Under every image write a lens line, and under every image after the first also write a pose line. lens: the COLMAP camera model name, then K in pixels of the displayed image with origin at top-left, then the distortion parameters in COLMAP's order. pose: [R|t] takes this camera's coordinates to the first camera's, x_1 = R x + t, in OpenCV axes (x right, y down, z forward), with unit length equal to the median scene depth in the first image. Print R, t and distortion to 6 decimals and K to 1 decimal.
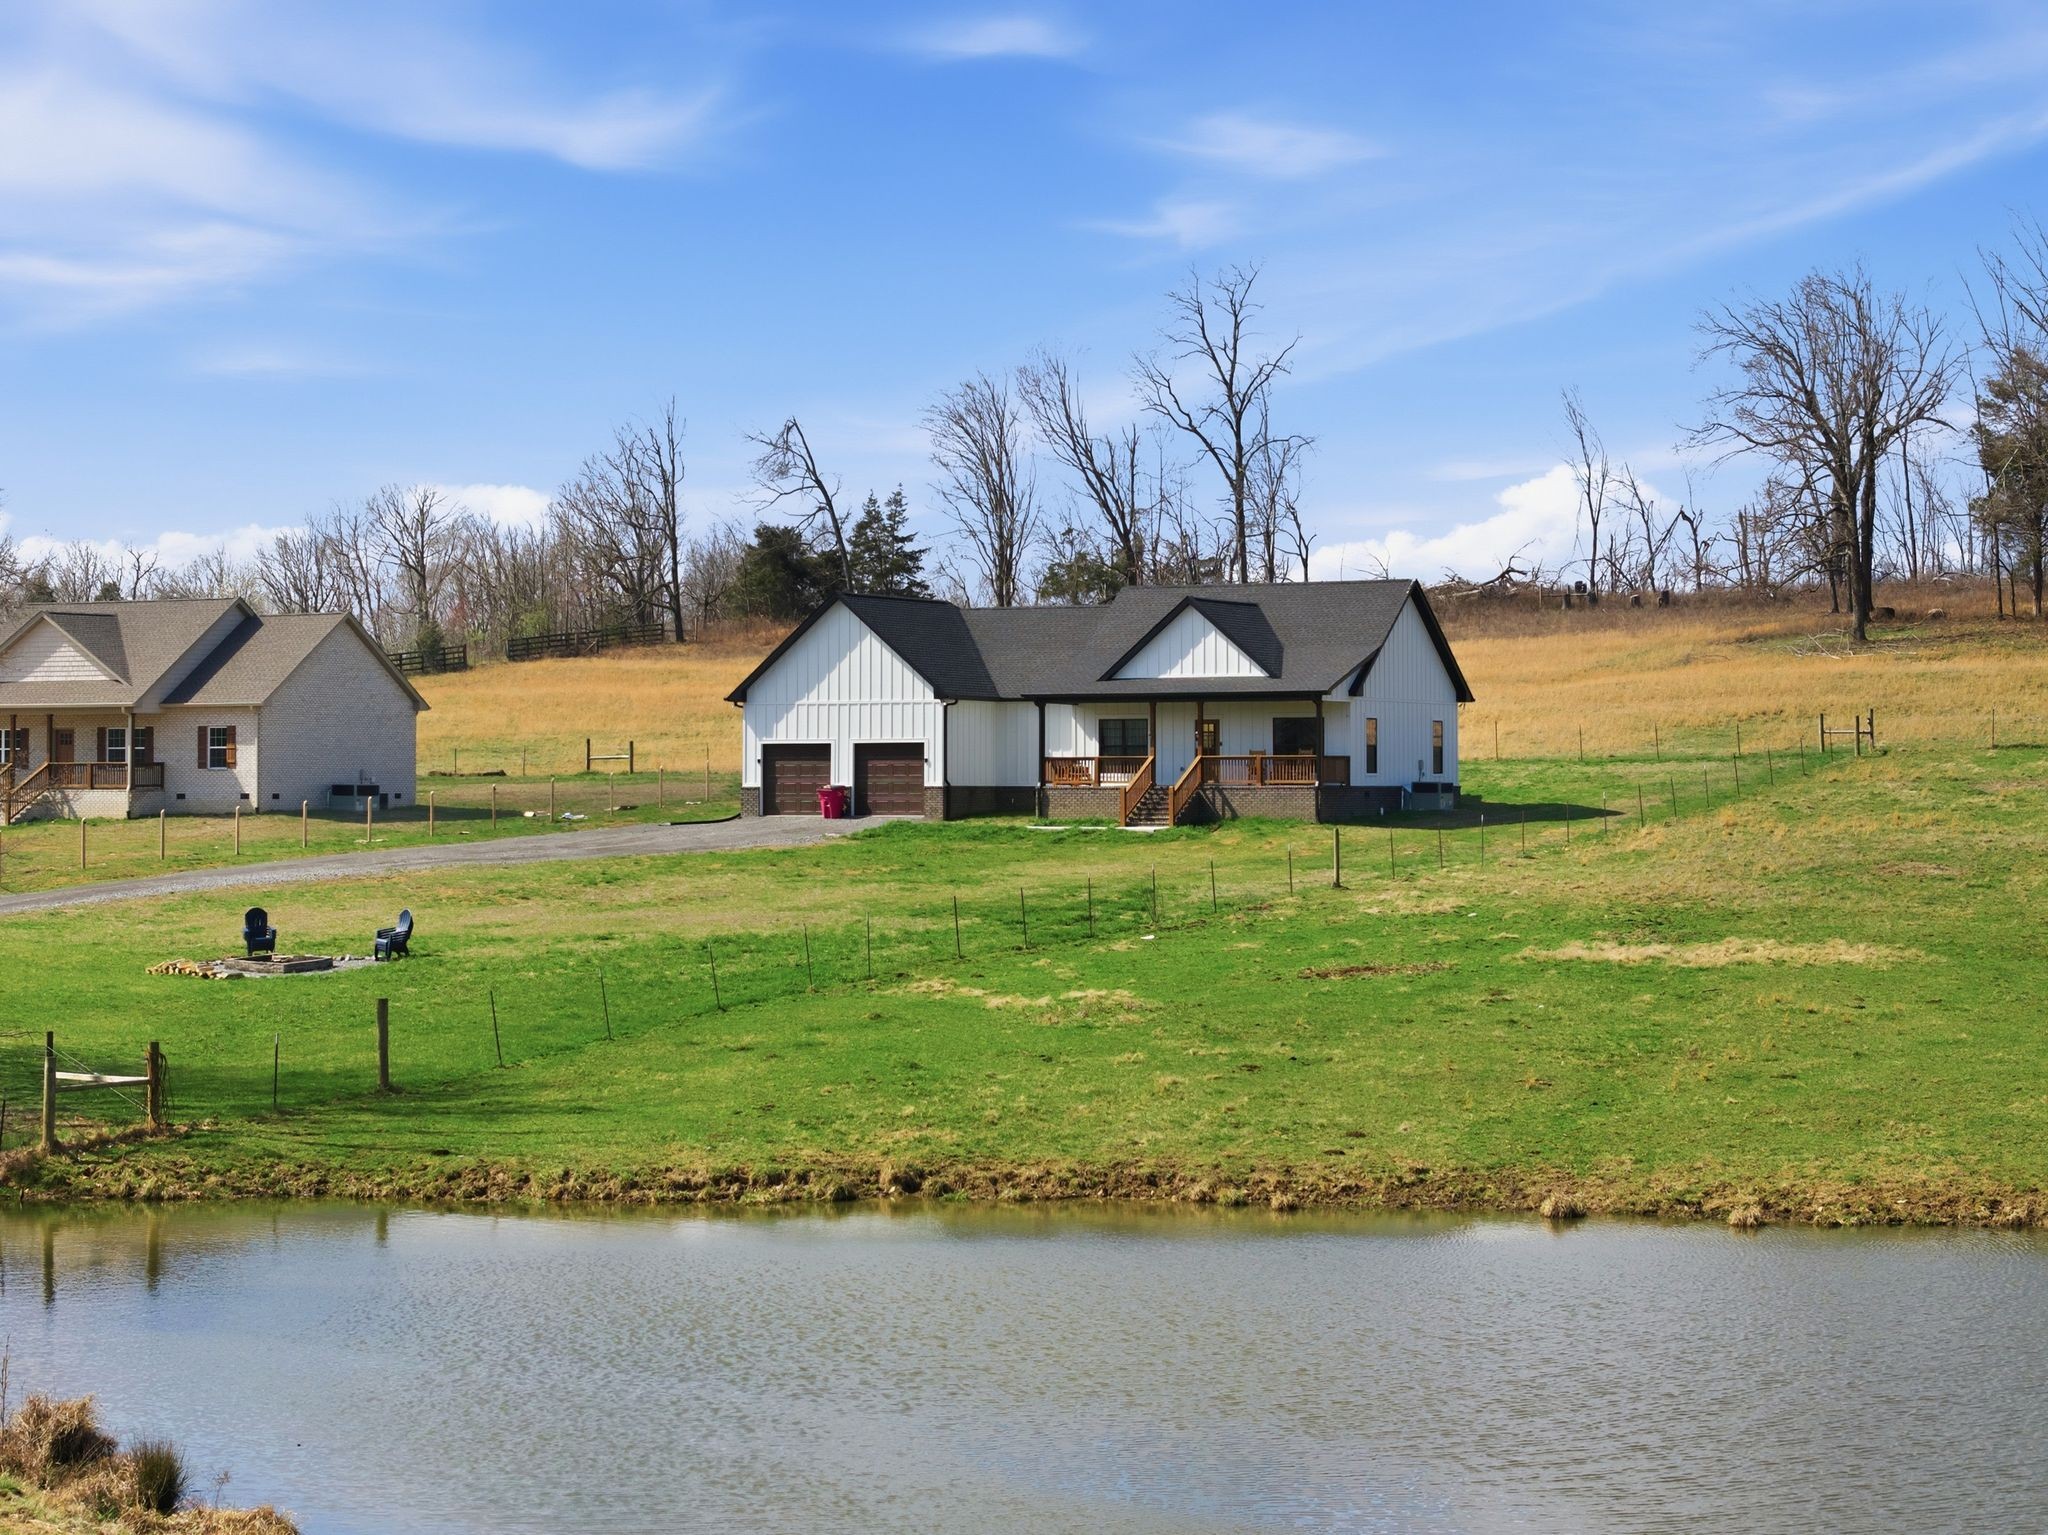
lens RADIAL K [[4055.3, 0, 1026.8], [0, 4055.3, 537.1], [0, 0, 1]] dist [-0.097628, 0.554497]
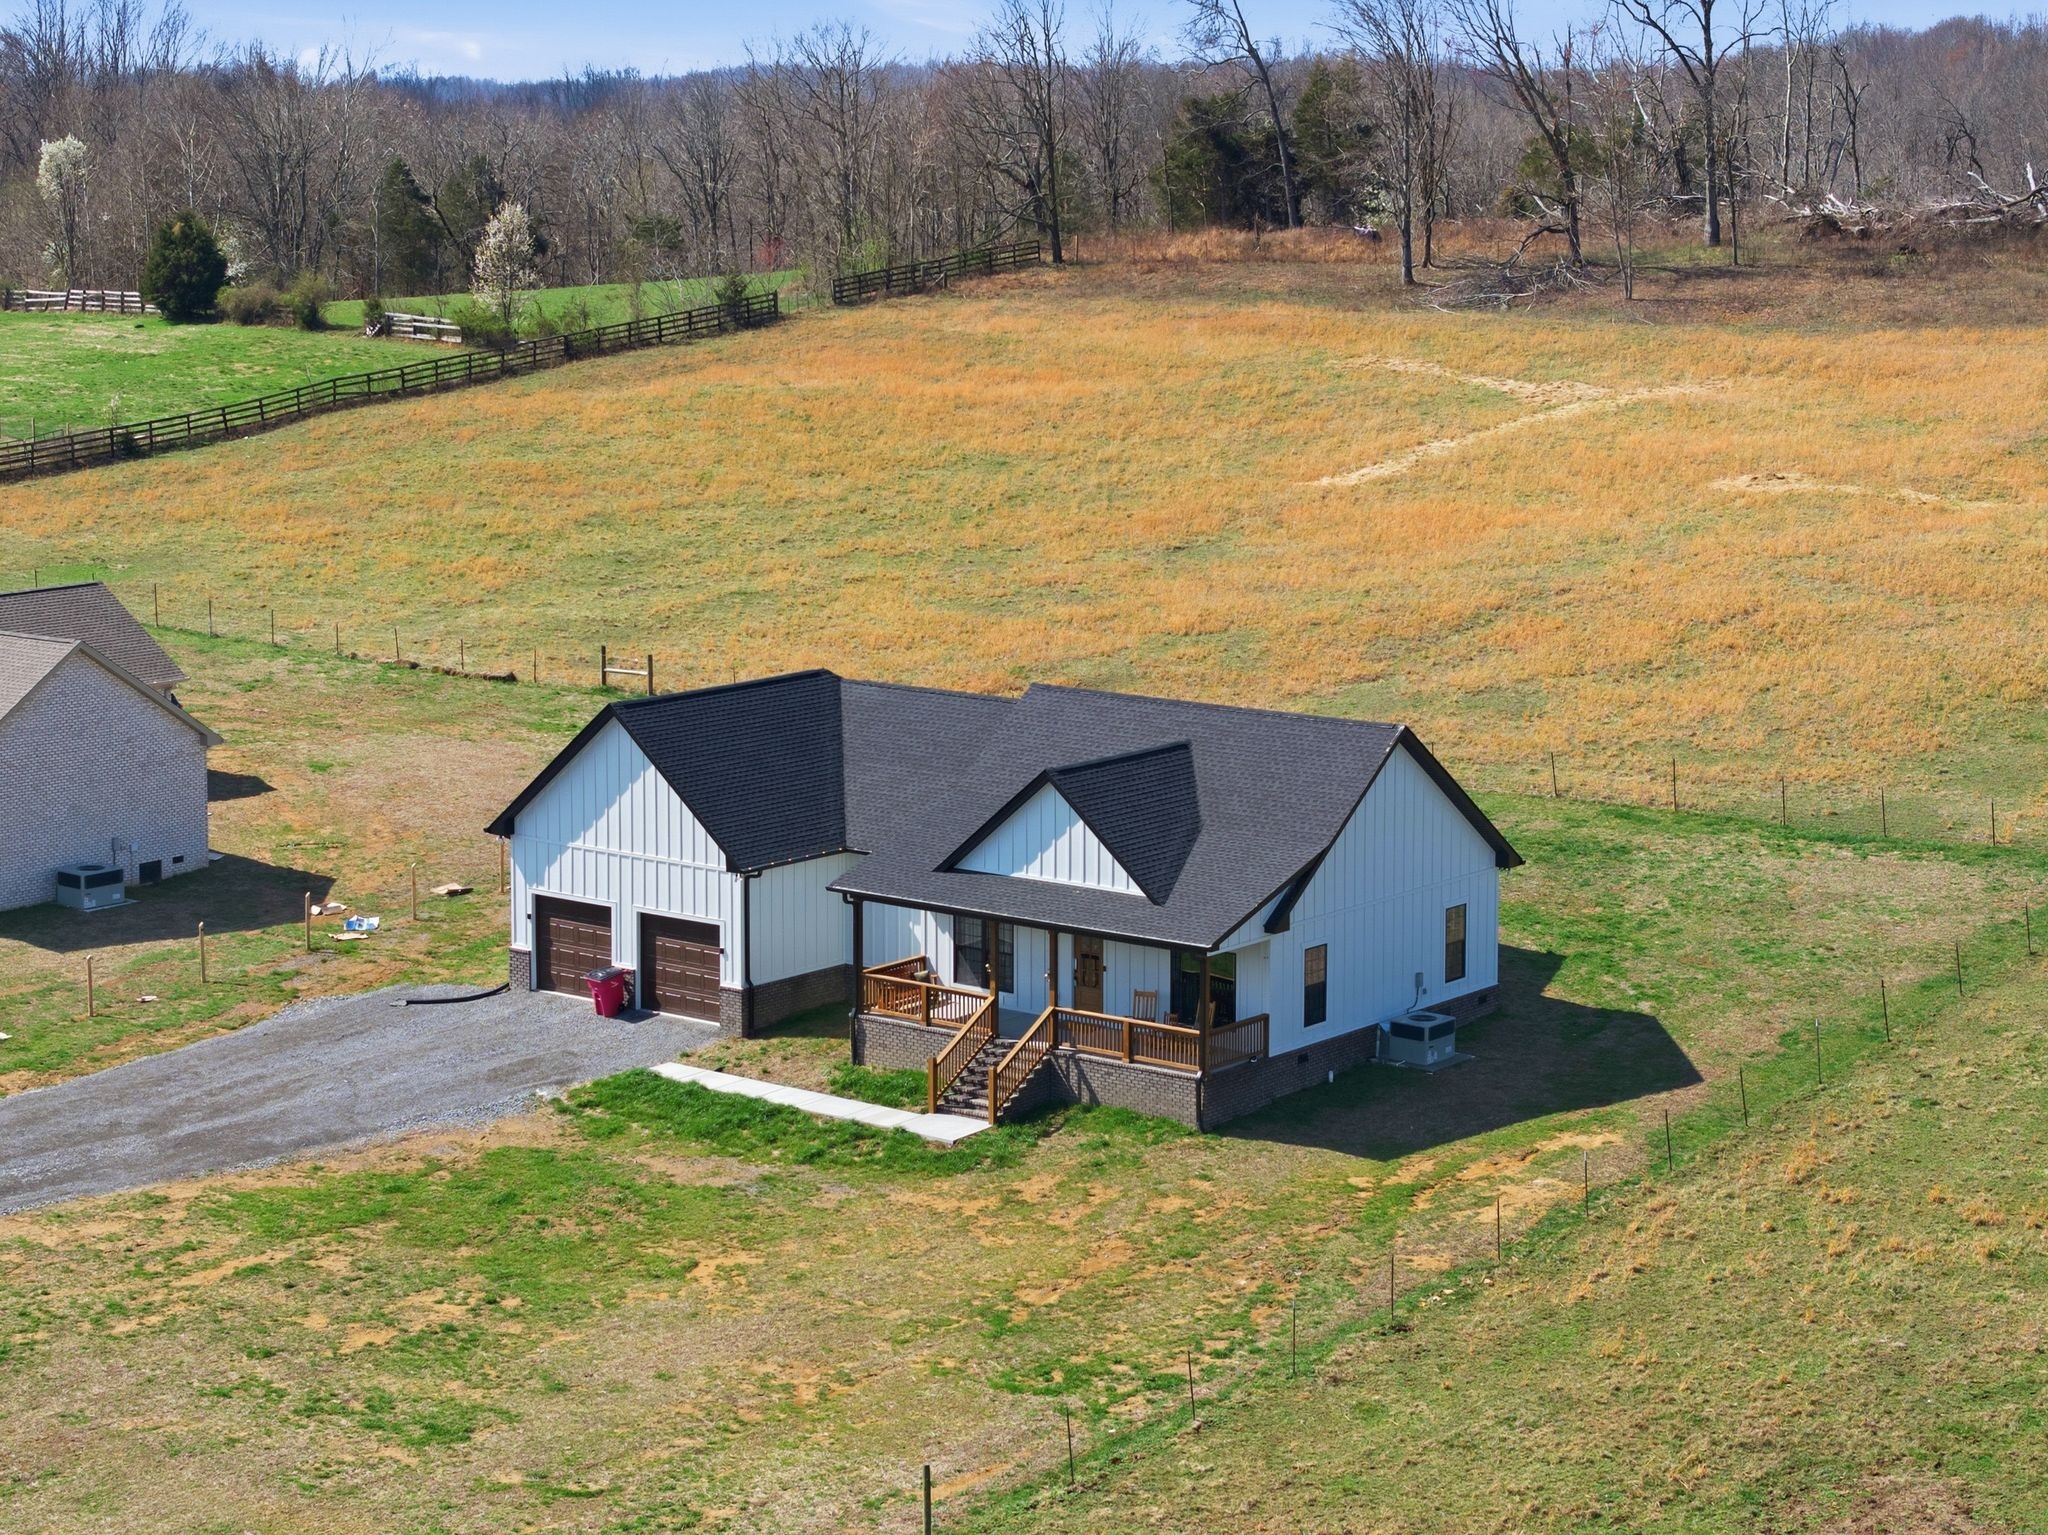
lens RADIAL K [[4055.3, 0, 1026.8], [0, 4055.3, 537.1], [0, 0, 1]] dist [-0.097628, 0.554497]
pose [[0.981487, 0.023191, -0.190120, 0.162818], [0.009348, 0.985659, 0.168491, -0.137451], [0.191301, -0.167149, 0.967195, 0.329811]]
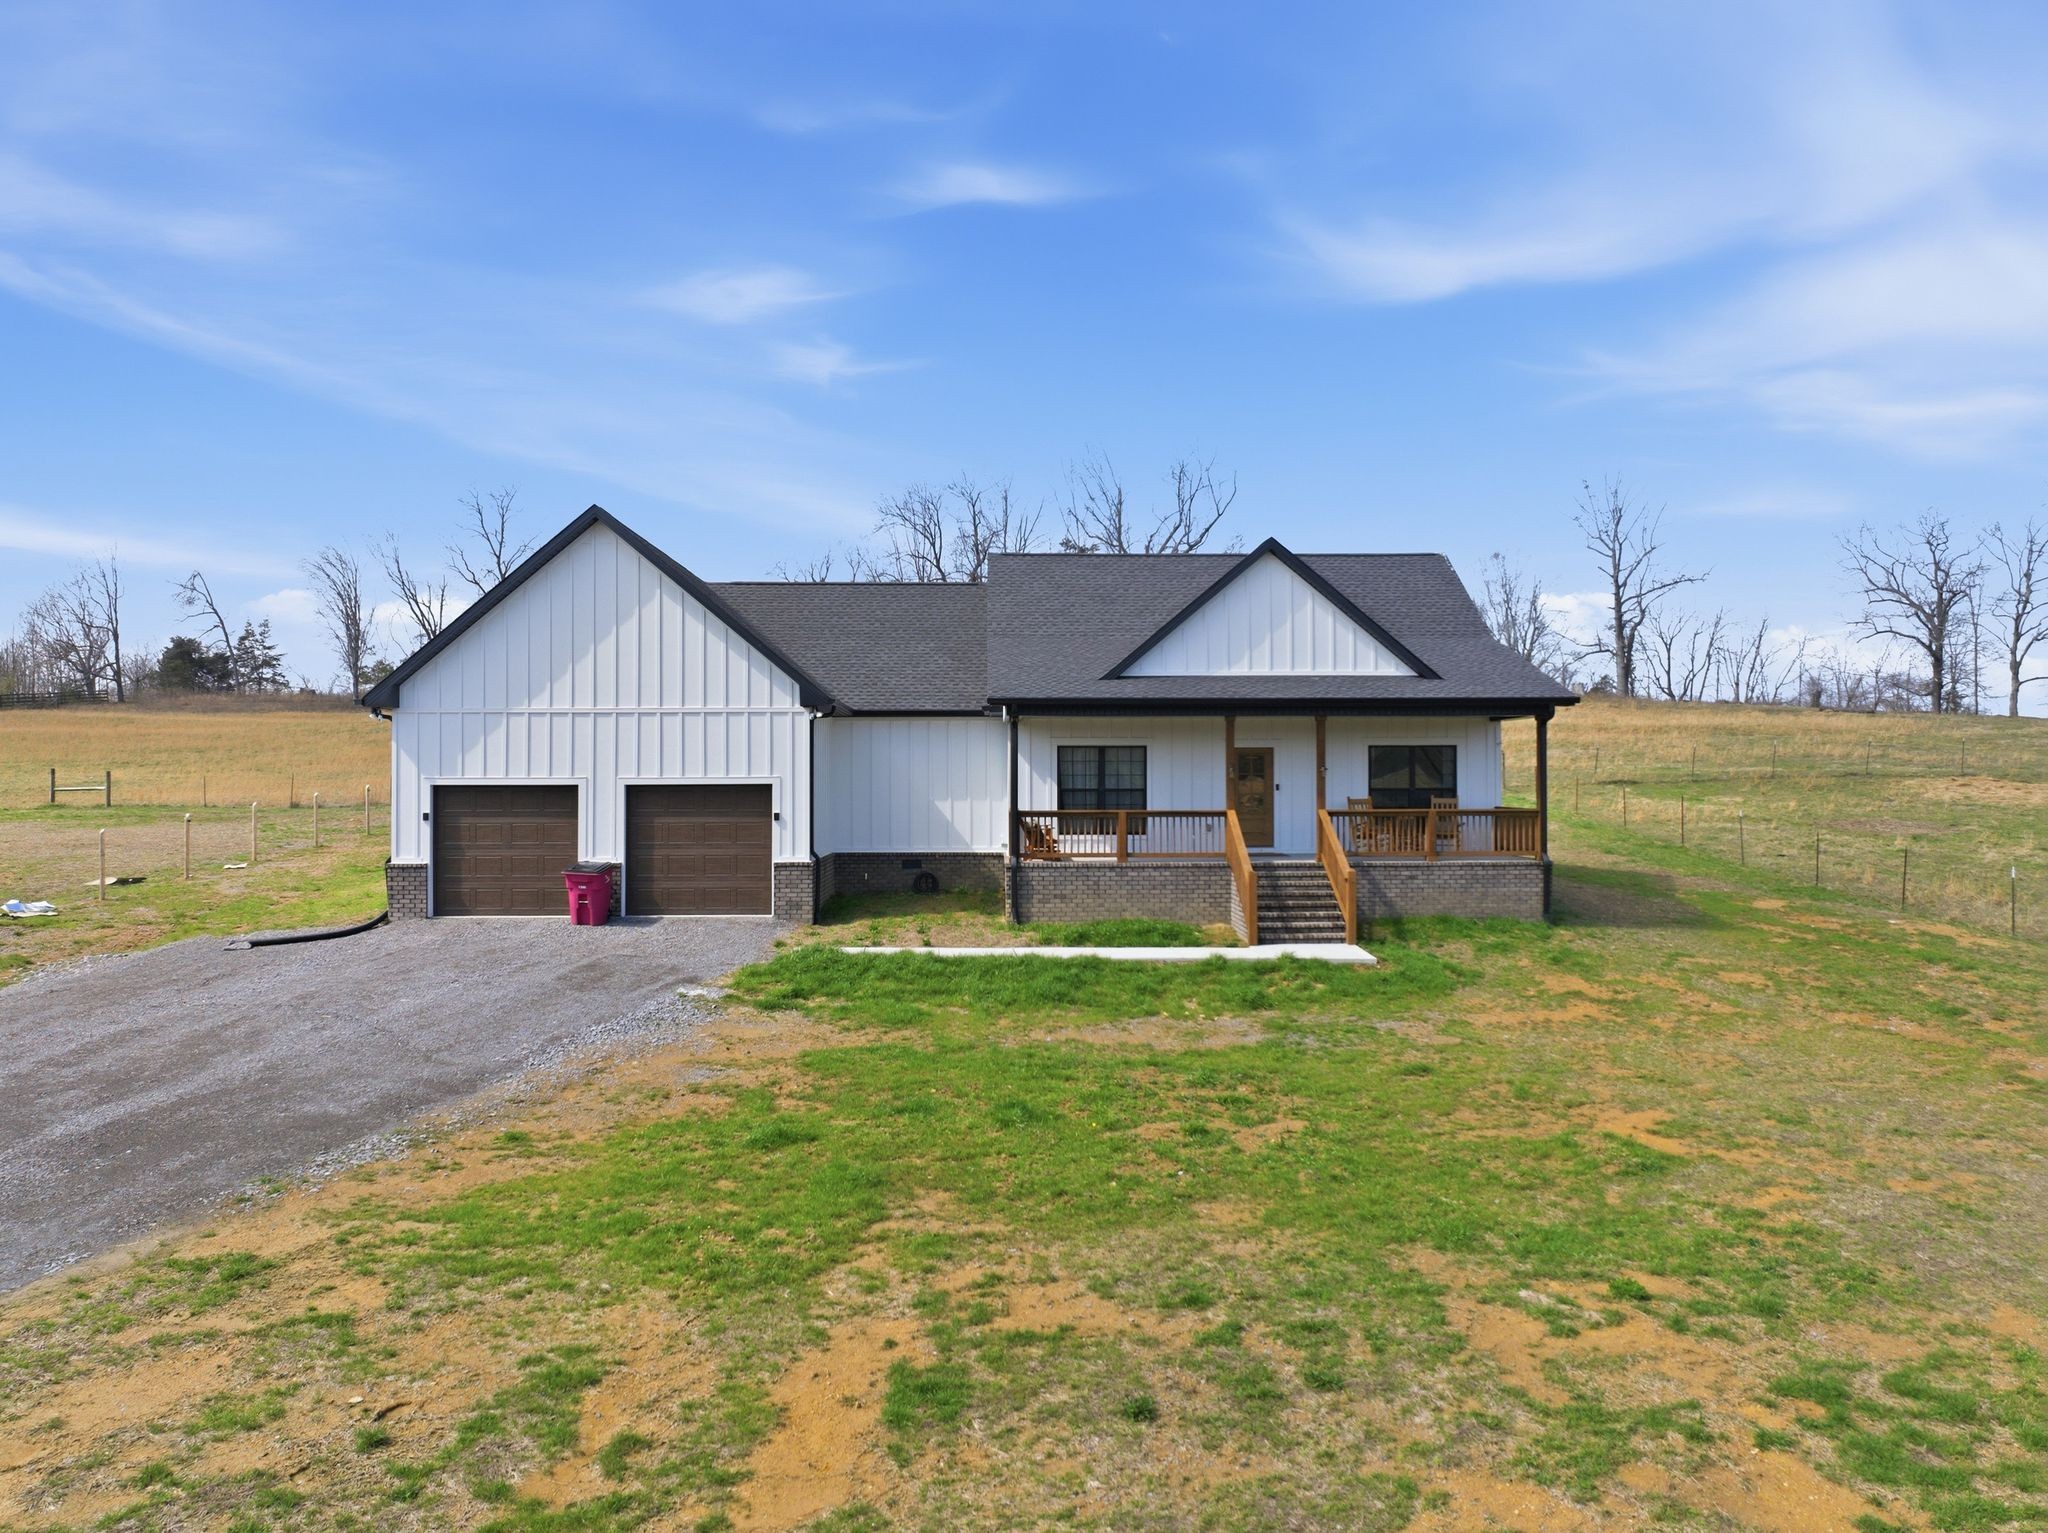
lens RADIAL K [[1431.2, 0, 1024.0], [0, 1431.2, 766.5], [0, 0, 1]] dist [-0.036337, 0.004948]
pose [[0.878694, 0.004476, 0.477364, -0.088517], [-0.028348, 0.998681, 0.042818, 0.039068], [-0.476542, -0.051156, 0.877662, 0.813716]]
